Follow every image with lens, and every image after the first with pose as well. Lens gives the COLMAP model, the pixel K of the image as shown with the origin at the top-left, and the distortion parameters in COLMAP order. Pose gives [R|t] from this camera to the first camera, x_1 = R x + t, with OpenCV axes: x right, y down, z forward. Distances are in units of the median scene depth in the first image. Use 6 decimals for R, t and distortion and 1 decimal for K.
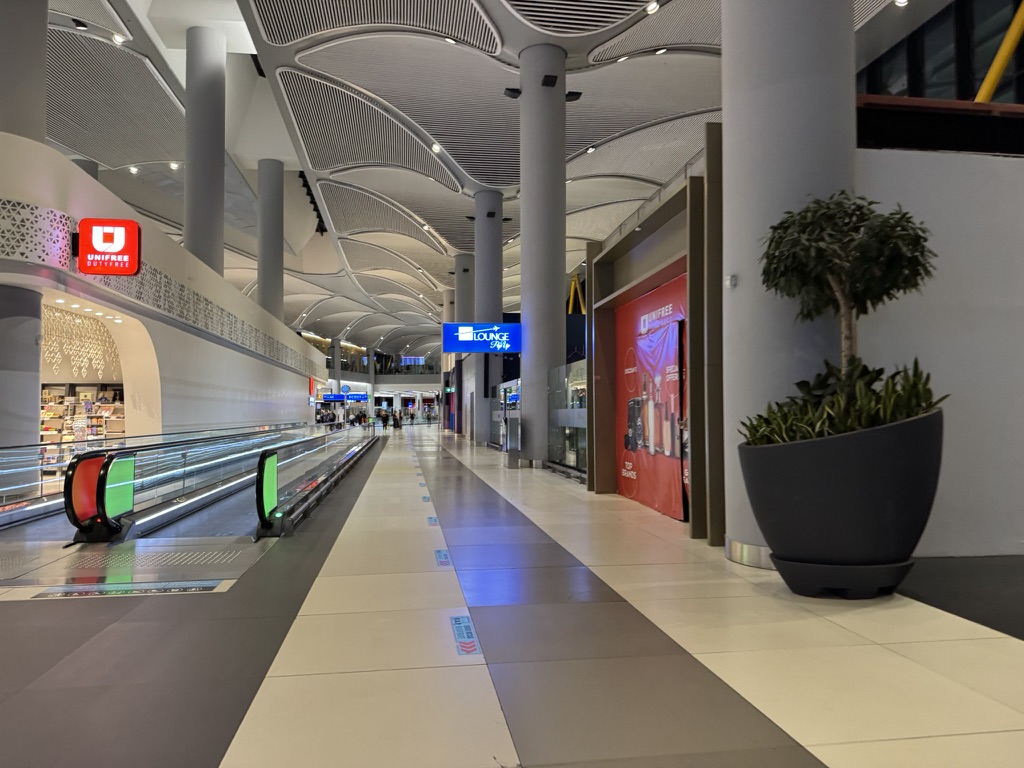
lens RADIAL K [[722.0, 0, 512.0], [0, 722.0, 384.0], [0, 0, 1]] dist [0.169553, -0.260902]
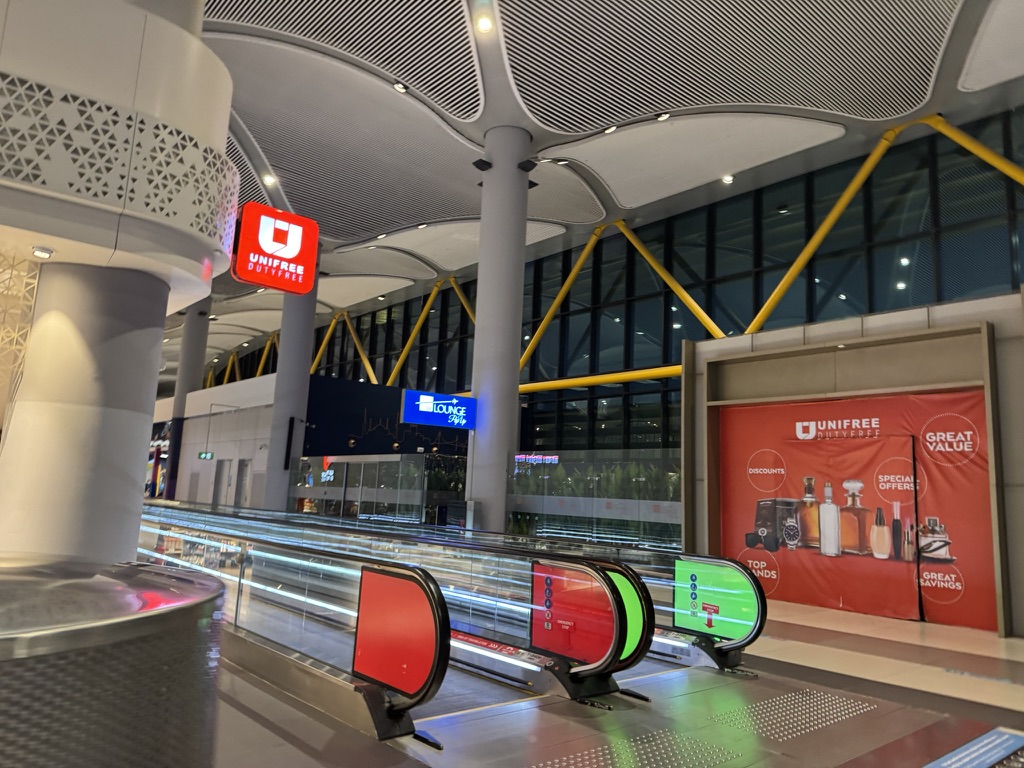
lens RADIAL K [[722.0, 0, 512.0], [0, 722.0, 384.0], [0, 0, 1]] dist [0.169553, -0.260902]
pose [[0.840024, 0.127483, 0.527359, -0.710520], [-0.073053, 0.989728, -0.122890, 0.014086], [-0.537608, 0.064706, 0.840709, 0.292820]]
